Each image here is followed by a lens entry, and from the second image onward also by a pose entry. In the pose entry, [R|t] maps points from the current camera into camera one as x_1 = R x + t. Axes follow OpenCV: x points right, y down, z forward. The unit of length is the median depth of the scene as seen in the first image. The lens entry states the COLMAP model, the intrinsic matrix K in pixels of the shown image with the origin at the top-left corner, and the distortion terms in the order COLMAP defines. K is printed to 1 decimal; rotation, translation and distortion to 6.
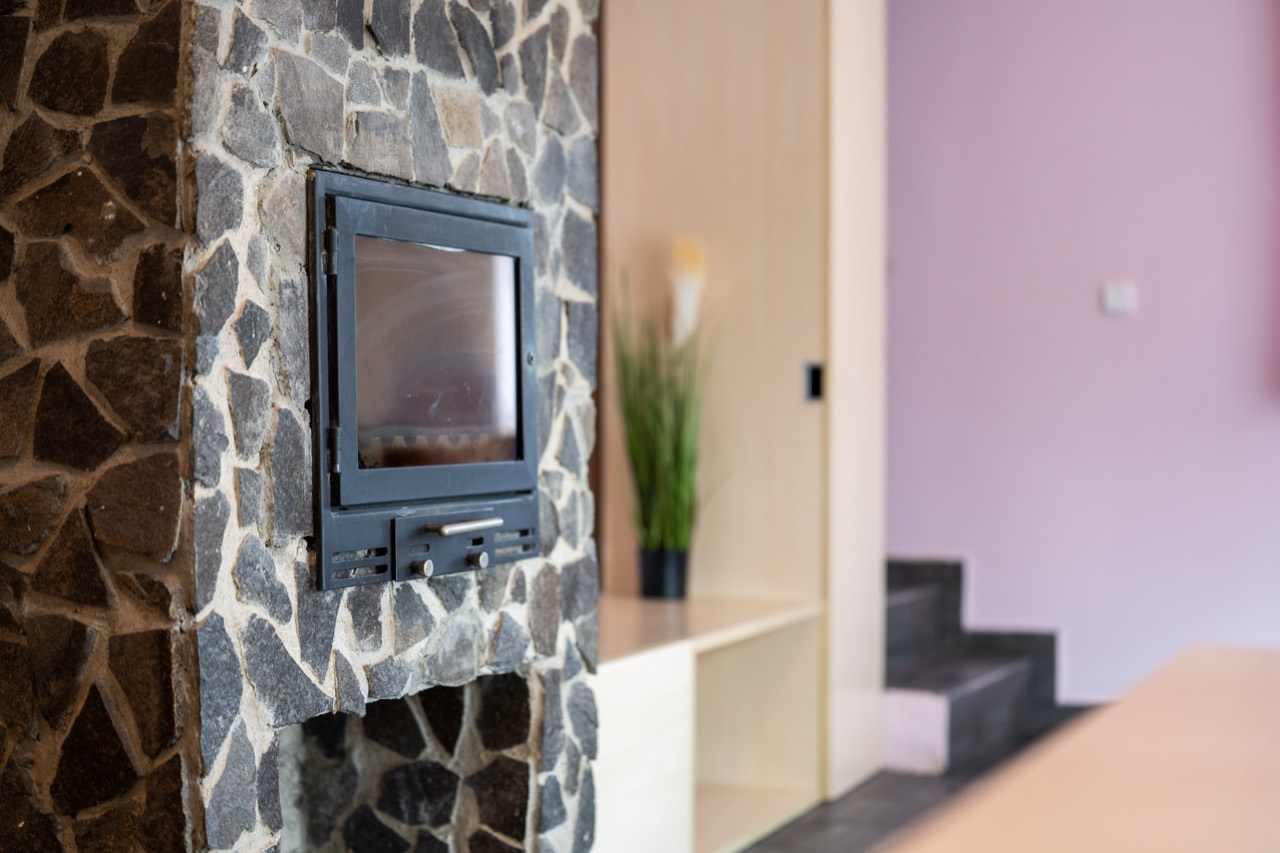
lens RADIAL K [[2048.1, 0, 640.0], [0, 2048.1, 422.9], [0, 0, 1]] dist [-0.131814, 0.000000]
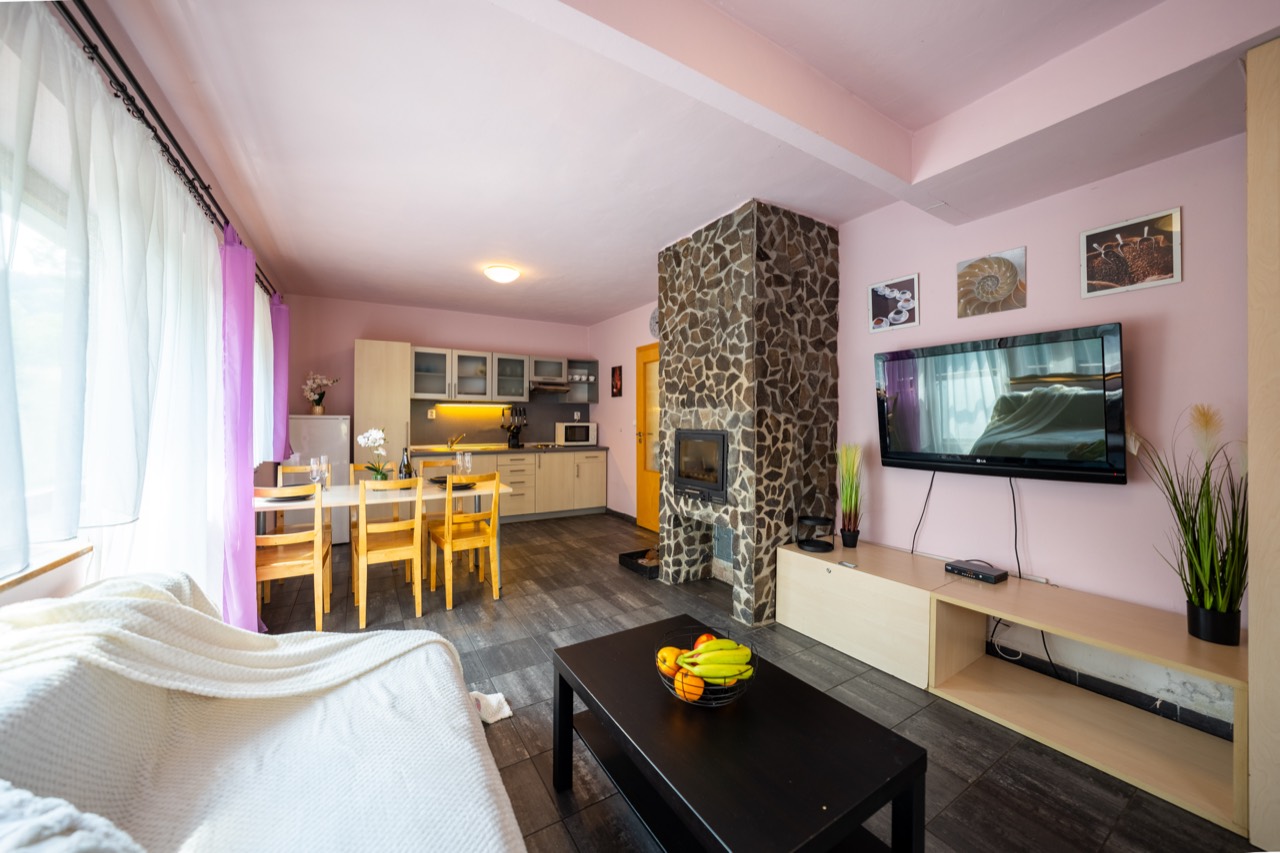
lens RADIAL K [[444.1, 0, 633.1], [0, 444.1, 423.1], [0, 0, 1]] dist [-0.016224, 0.001477]
pose [[-0.571680, -0.005576, -0.820457, 1.041921], [-0.013233, 0.999909, 0.002426, -0.141303], [0.820370, 0.012244, -0.571703, 1.625104]]
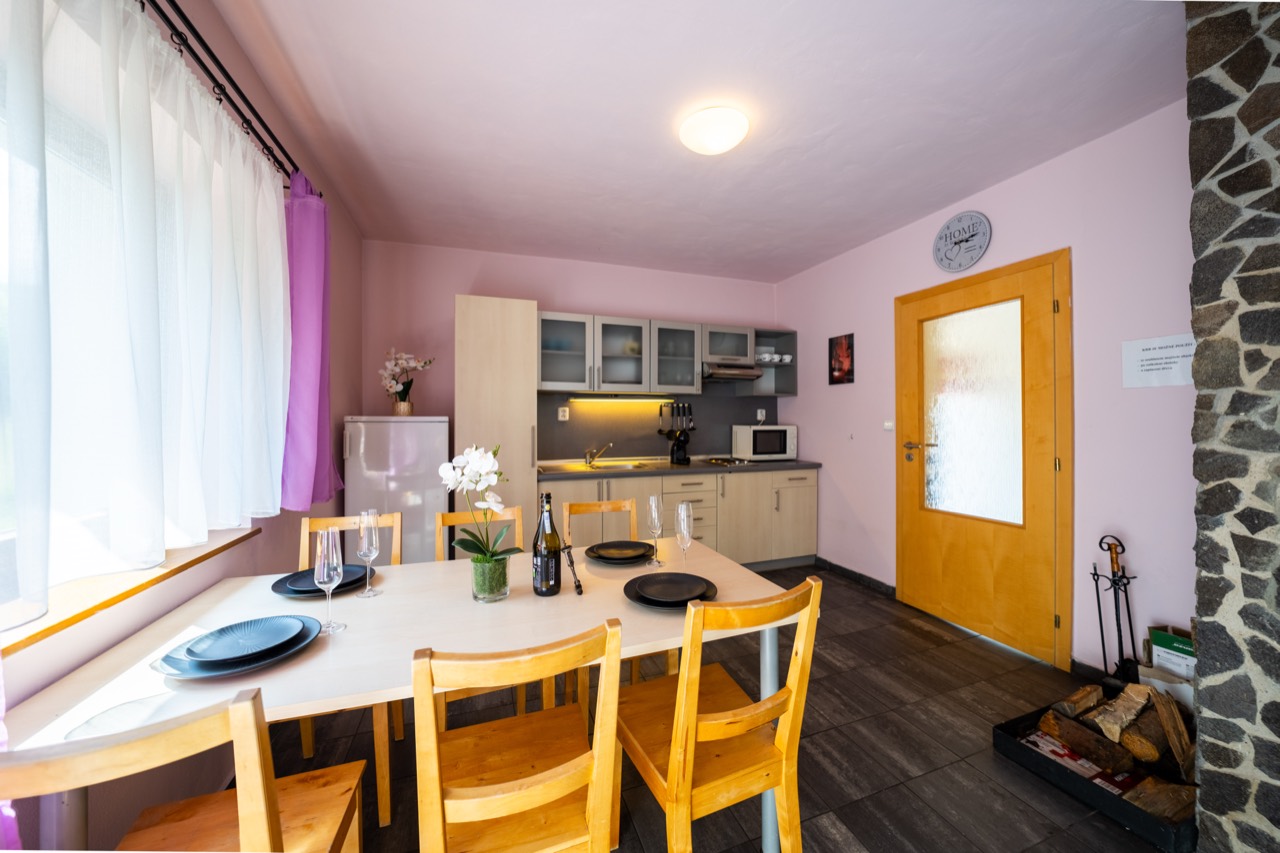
lens RADIAL K [[444.1, 0, 642.9], [0, 444.1, 423.3], [0, 0, 1]] dist [-0.016224, 0.001477]
pose [[-0.722537, -0.003048, -0.691325, 0.638477], [-0.007796, 0.999963, 0.003739, -0.143252], [0.691288, 0.008091, -0.722534, 0.787682]]
